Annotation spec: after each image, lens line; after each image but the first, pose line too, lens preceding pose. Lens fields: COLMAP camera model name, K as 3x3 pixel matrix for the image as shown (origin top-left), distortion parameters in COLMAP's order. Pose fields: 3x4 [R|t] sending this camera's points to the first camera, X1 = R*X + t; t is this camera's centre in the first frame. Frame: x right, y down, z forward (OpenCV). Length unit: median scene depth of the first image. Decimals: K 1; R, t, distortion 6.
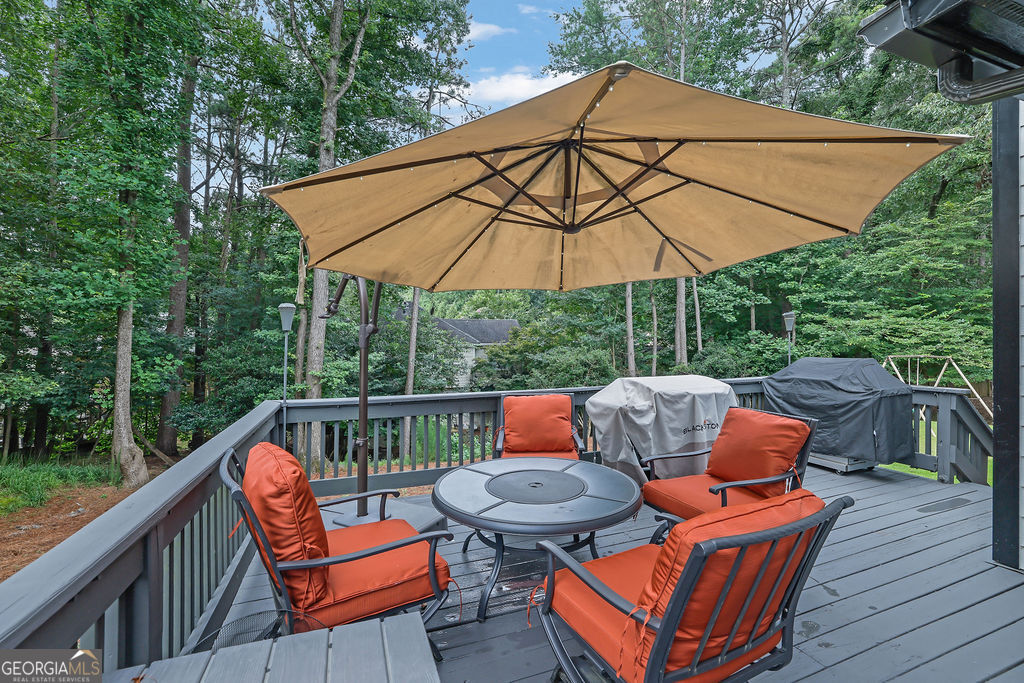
lens RADIAL K [[437.8, 0, 512.1], [0, 437.8, 345.7], [0, 0, 1]] dist [-0.026173, 0.007240]
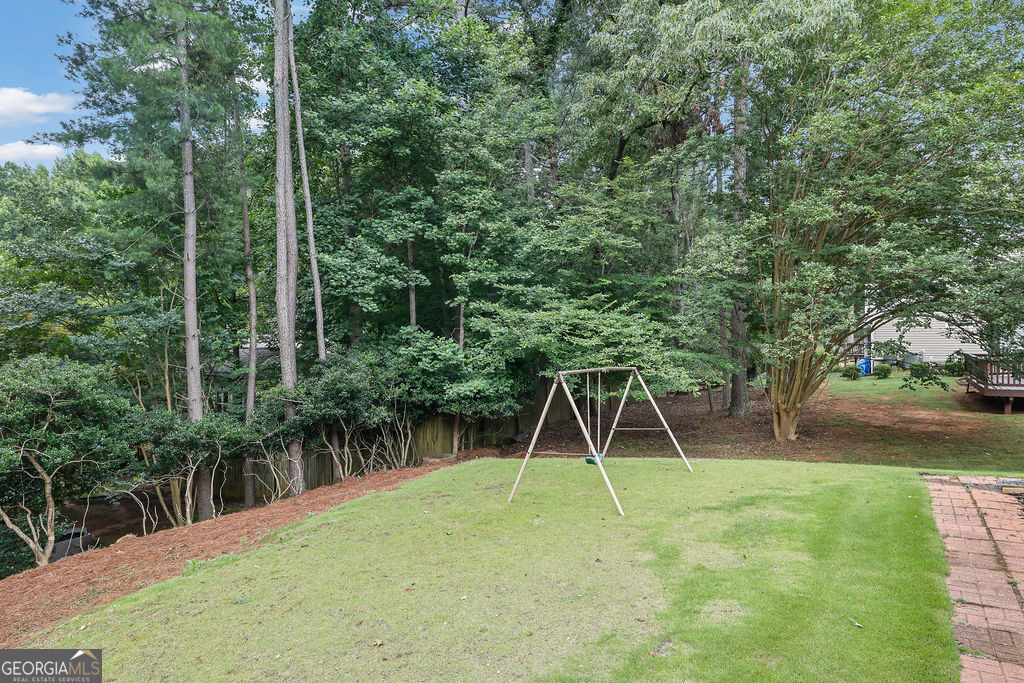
lens RADIAL K [[559.9, 0, 519.8], [0, 559.9, 340.4], [0, 0, 1]] dist [-0.014413, 0.004157]
pose [[0.819494, -0.006619, 0.573049, 0.238332], [0.011845, 0.999915, -0.005389, -0.008092], [-0.572965, 0.011204, 0.819503, 0.246294]]
